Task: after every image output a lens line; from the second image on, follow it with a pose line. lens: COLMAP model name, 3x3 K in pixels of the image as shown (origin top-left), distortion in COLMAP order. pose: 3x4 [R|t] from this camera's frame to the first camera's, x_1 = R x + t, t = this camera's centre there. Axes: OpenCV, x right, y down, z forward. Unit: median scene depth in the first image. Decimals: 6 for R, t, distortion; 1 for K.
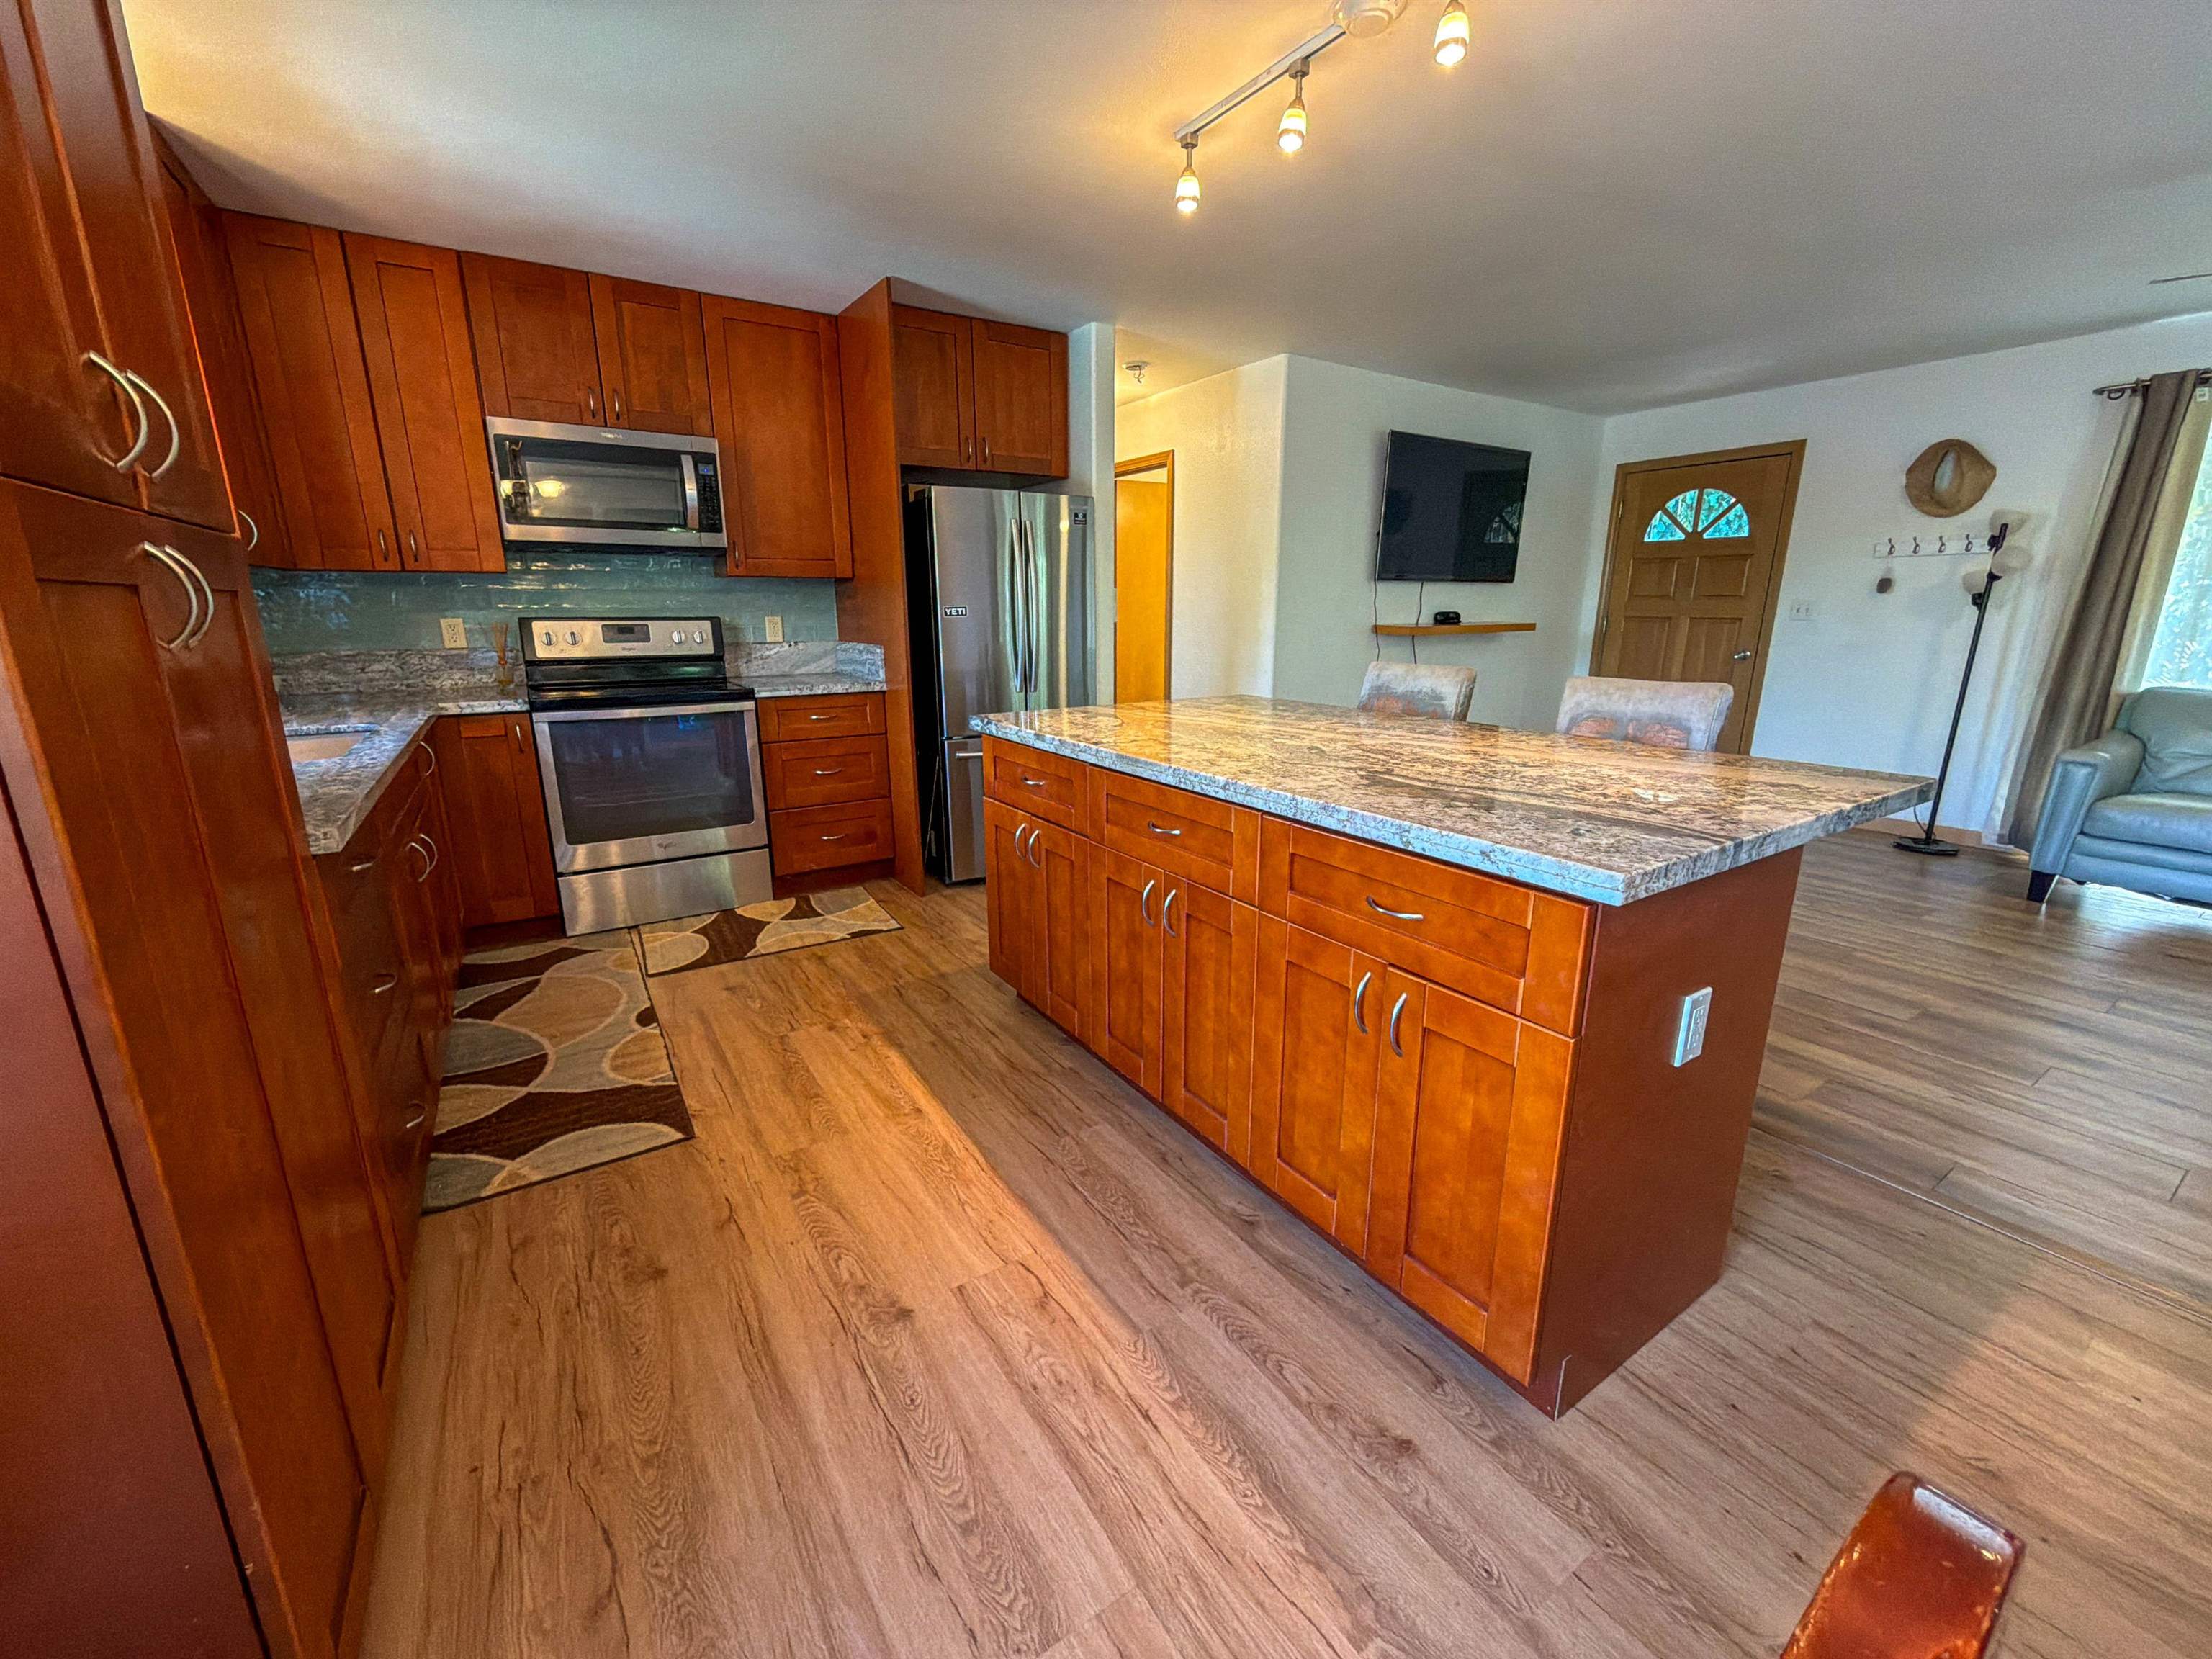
lens RADIAL K [[878.7, 0, 1106.0], [0, 878.7, 829.5], [0, 0, 1]] dist [-0.006409, -0.000001]
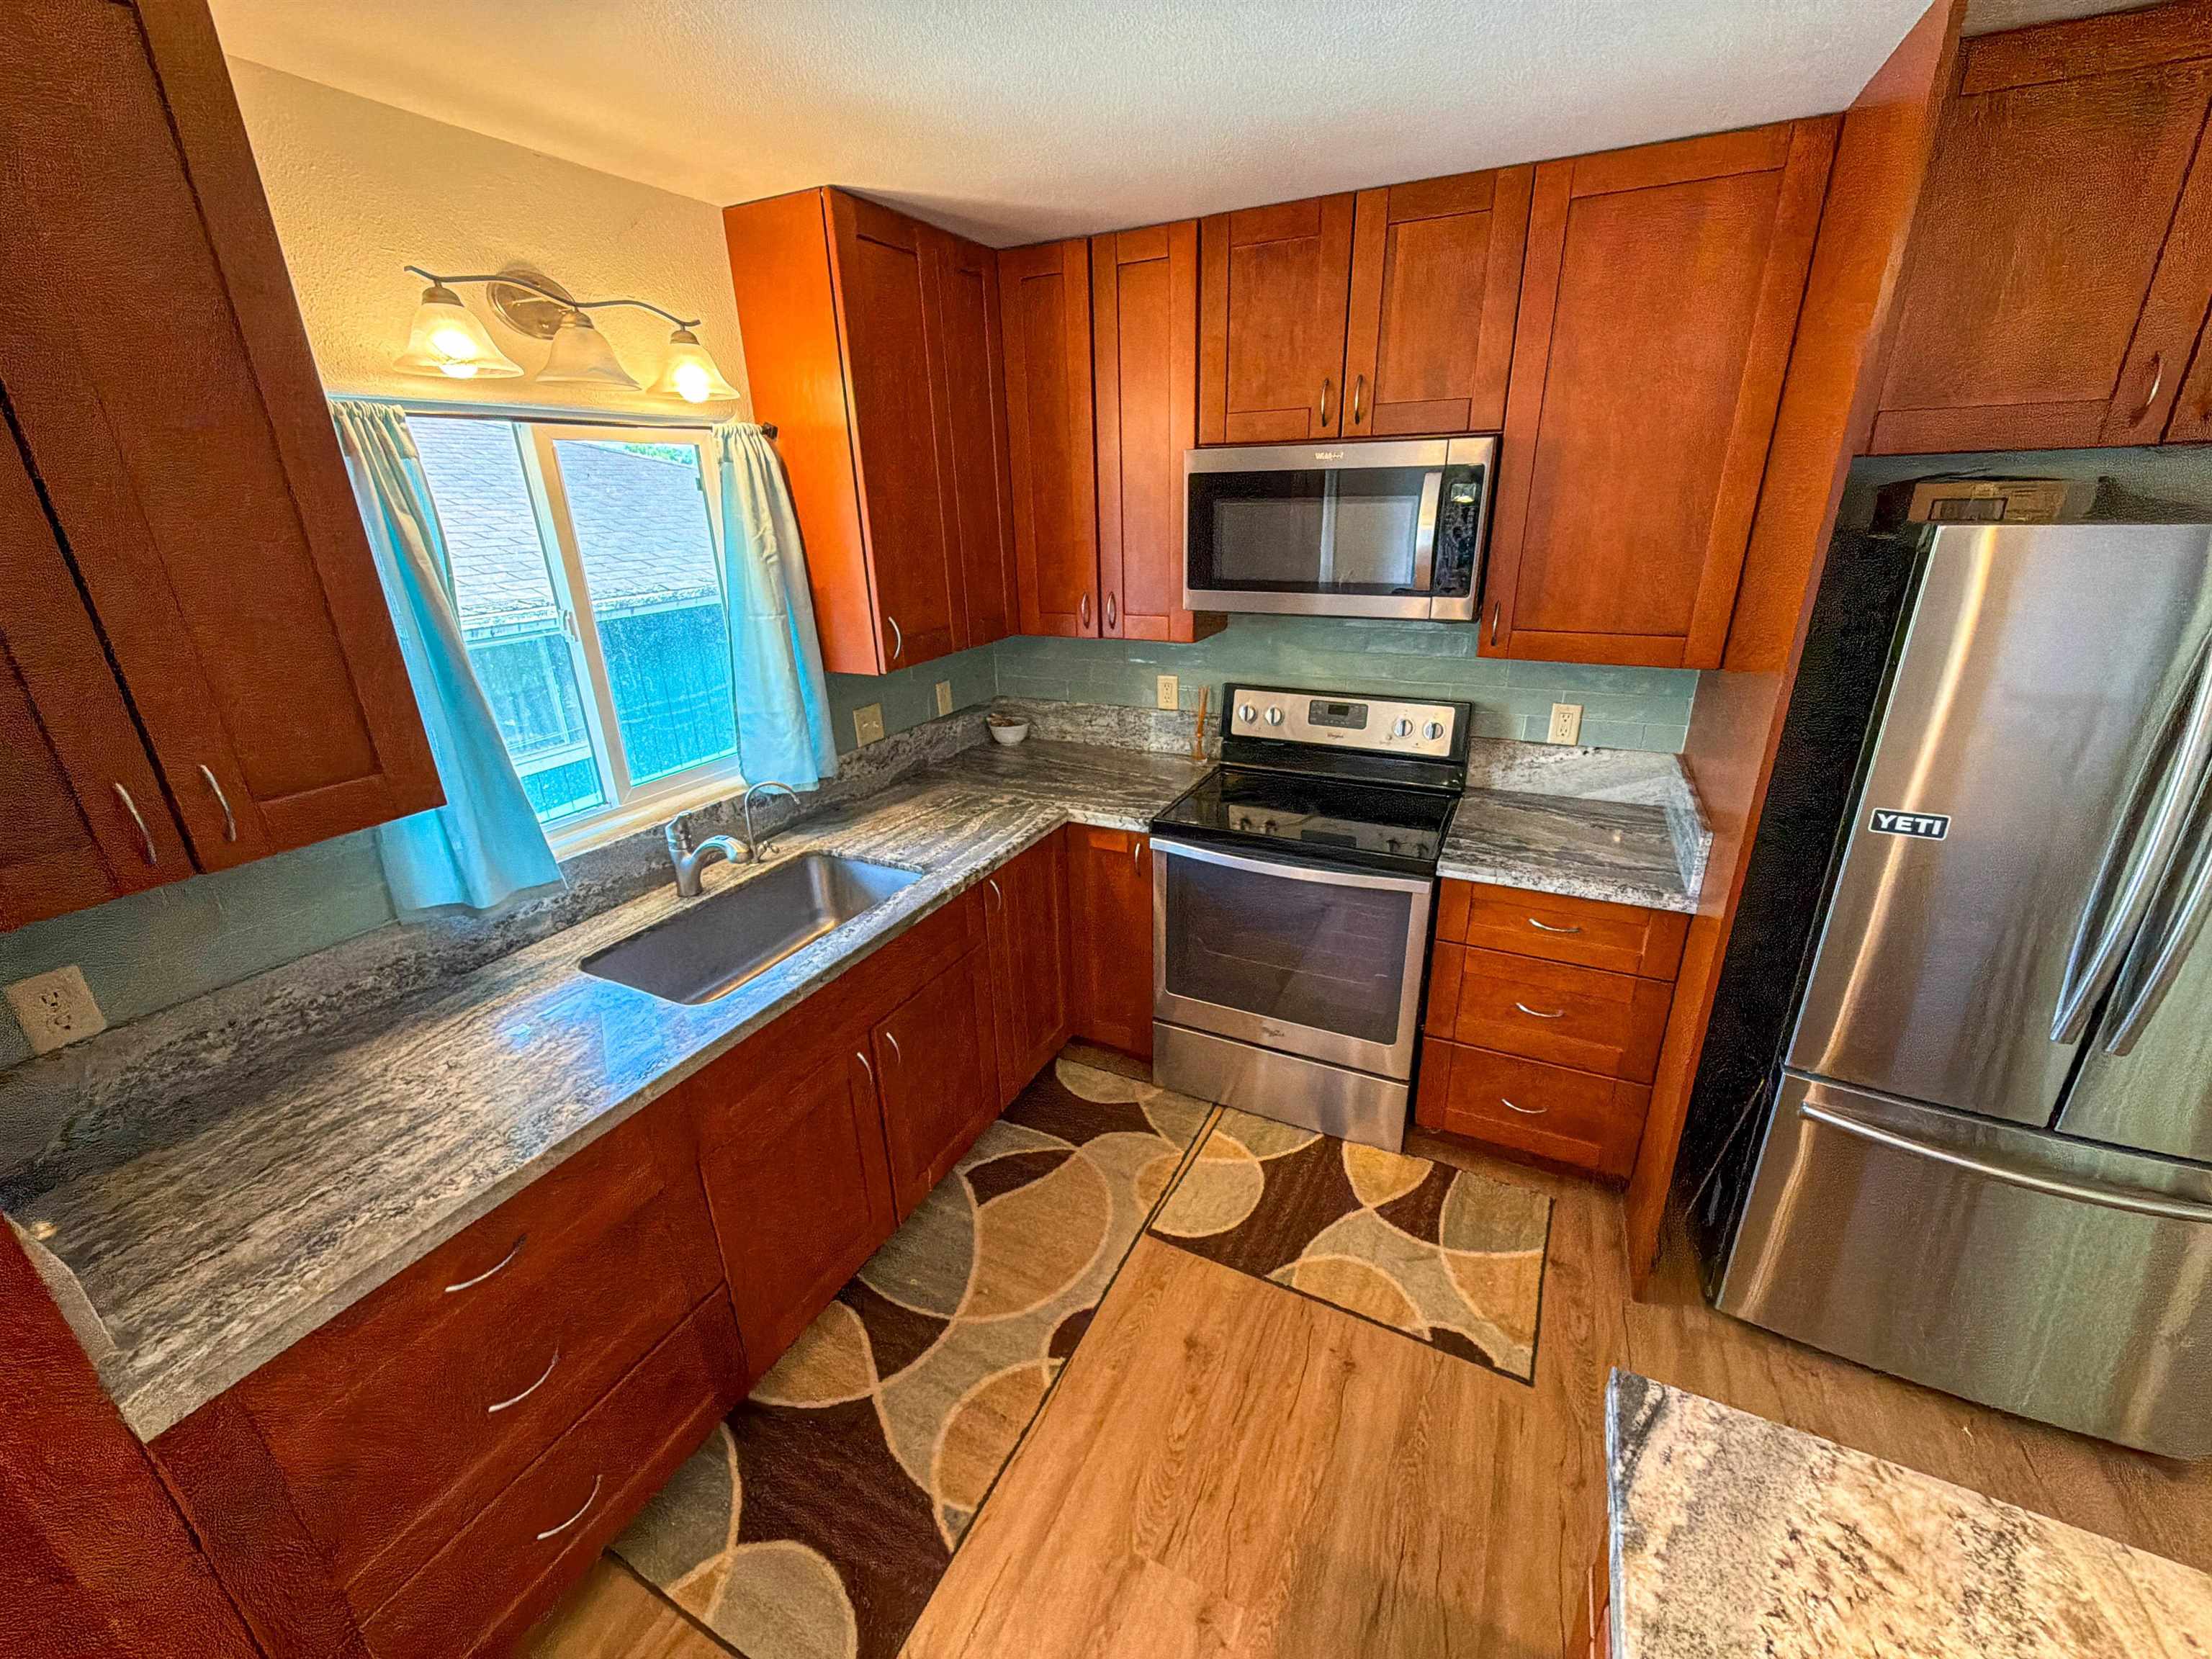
lens RADIAL K [[878.7, 0, 1106.0], [0, 878.7, 829.5], [0, 0, 1]] dist [-0.006409, -0.000001]
pose [[0.510962, 0.292883, -0.808169, -0.032920], [-0.187732, 0.955491, 0.227581, -0.290396], [0.838853, 0.035434, 0.543204, 0.495279]]
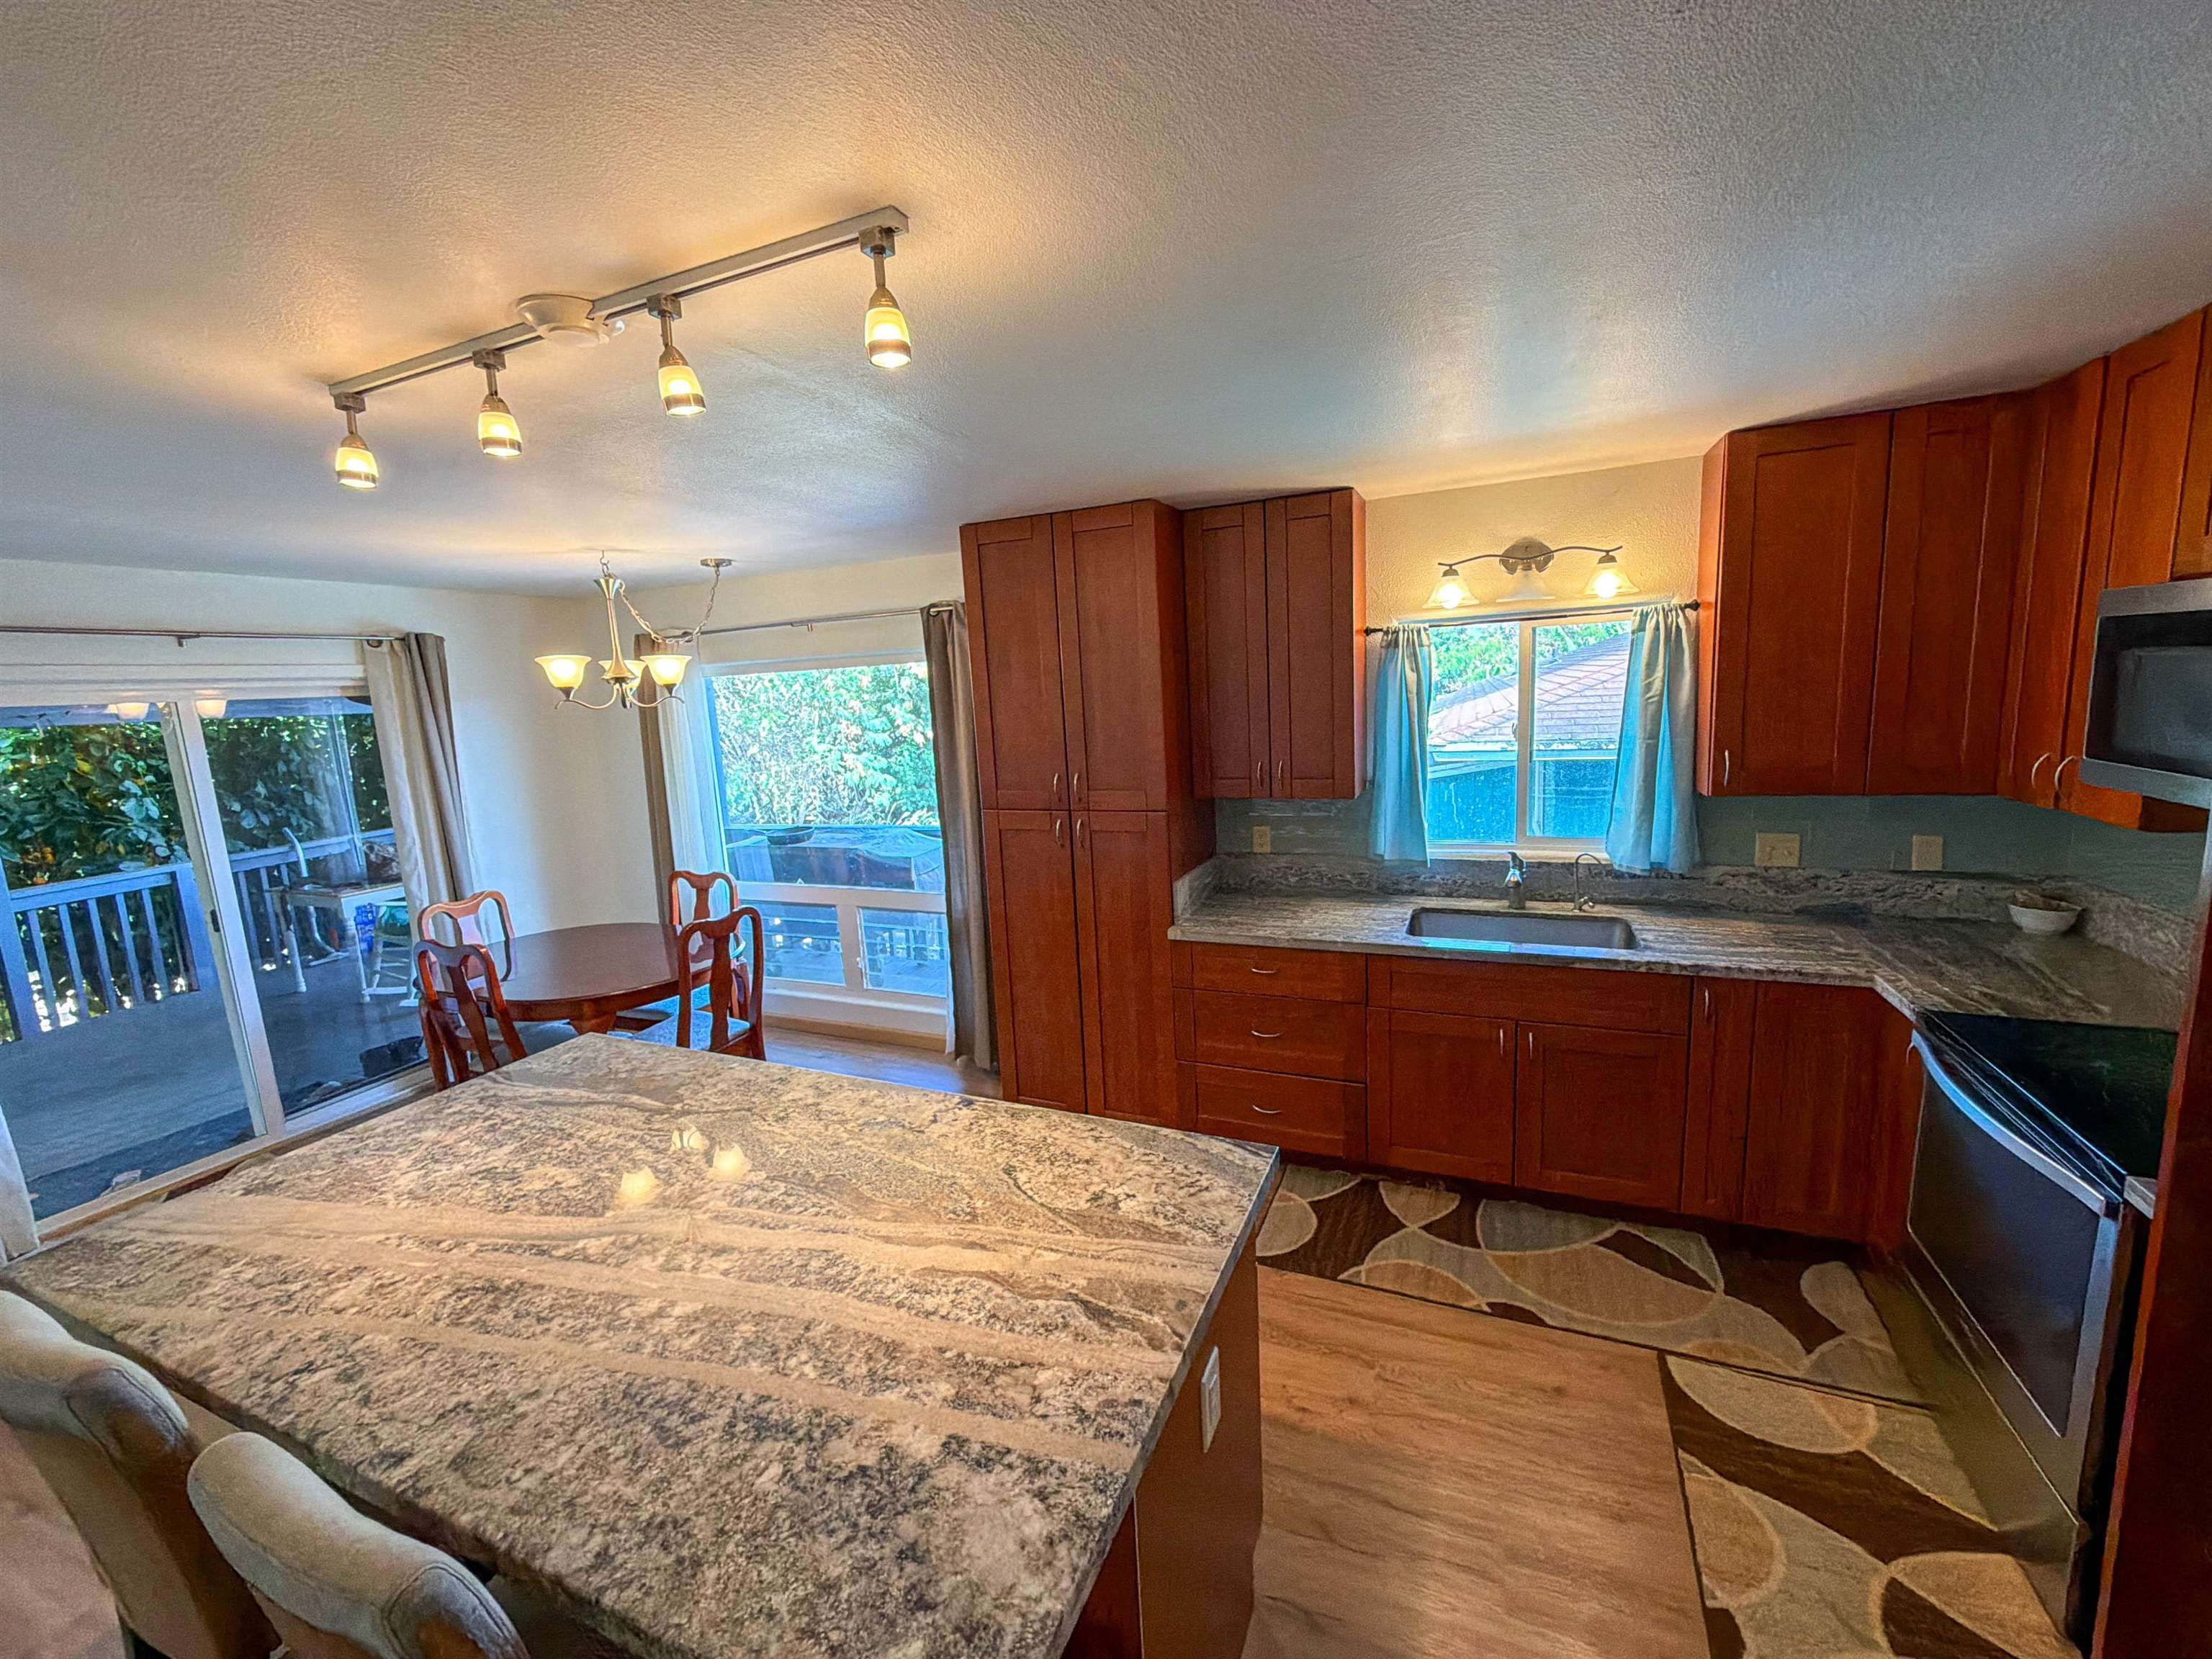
lens RADIAL K [[878.7, 0, 1106.0], [0, 878.7, 829.5], [0, 0, 1]] dist [-0.006409, -0.000001]
pose [[-0.829727, 0.133152, -0.542055, 0.200133], [-0.088688, 0.927343, 0.363552, -0.434410], [0.551078, 0.349723, -0.757632, 1.031333]]
